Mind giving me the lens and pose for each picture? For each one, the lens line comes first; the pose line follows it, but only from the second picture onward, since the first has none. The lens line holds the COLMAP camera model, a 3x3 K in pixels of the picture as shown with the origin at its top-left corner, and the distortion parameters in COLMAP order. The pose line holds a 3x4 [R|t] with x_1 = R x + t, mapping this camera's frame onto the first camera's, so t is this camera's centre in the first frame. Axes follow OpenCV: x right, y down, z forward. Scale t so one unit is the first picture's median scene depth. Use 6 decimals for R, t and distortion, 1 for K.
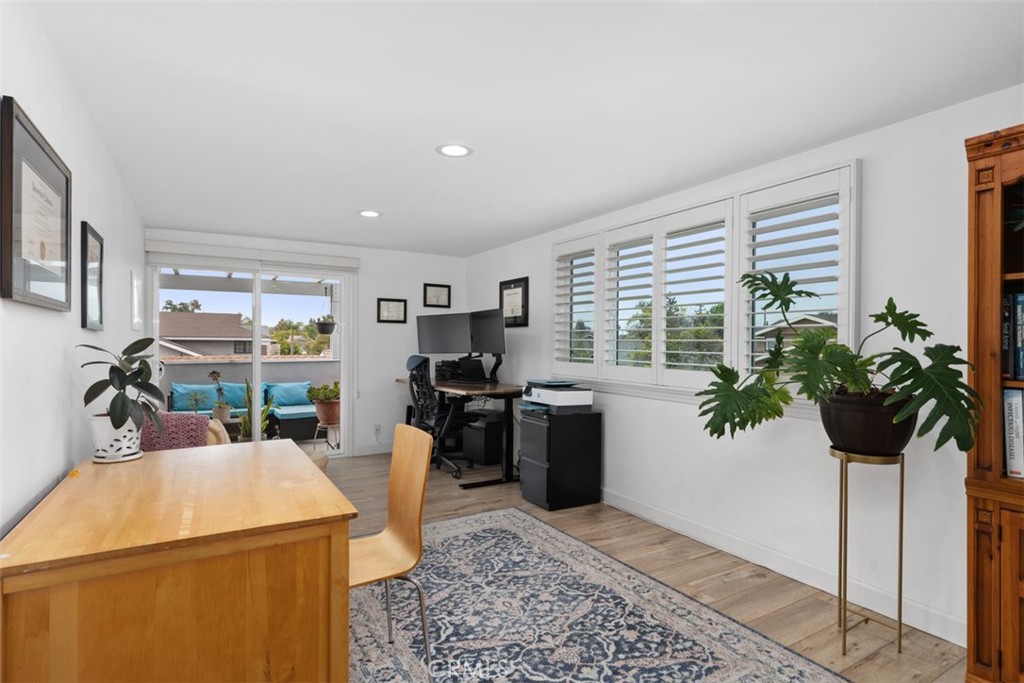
lens RADIAL K [[521.1, 0, 509.0], [0, 521.1, 342.0], [0, 0, 1]] dist [0.000936, 0.000121]
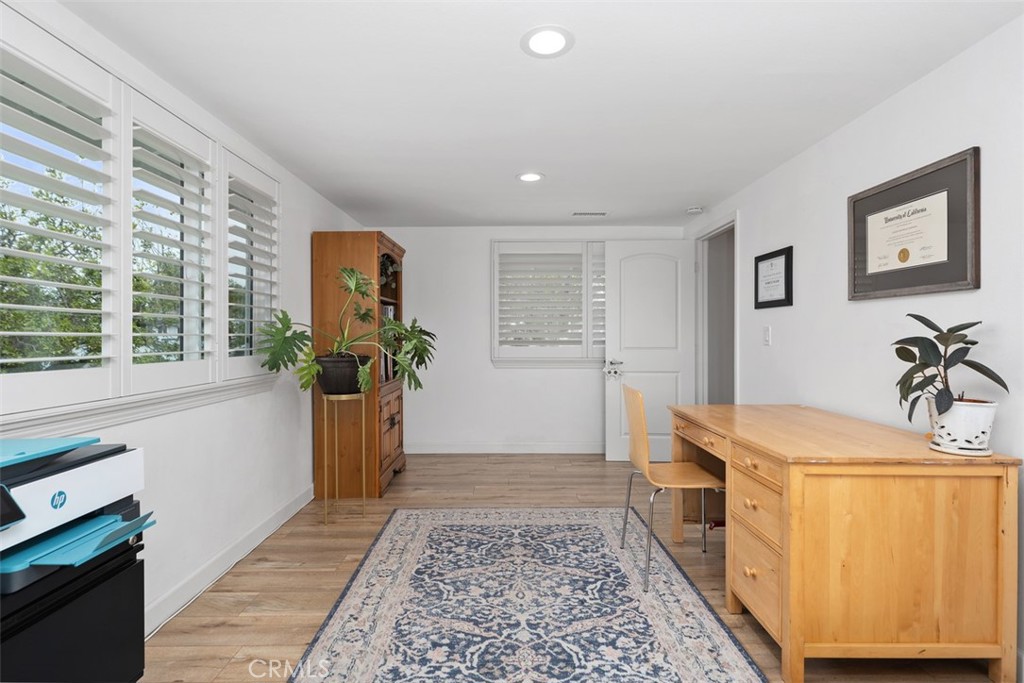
lens RADIAL K [[494.5, 0, 508.8], [0, 494.5, 337.9], [0, 0, 1]] dist [0.000062, 0.000071]
pose [[-0.860688, -0.005138, 0.509107, -0.455502], [-0.002108, 0.999976, 0.006528, 0.028670], [-0.509129, 0.004546, -0.860678, 1.840149]]
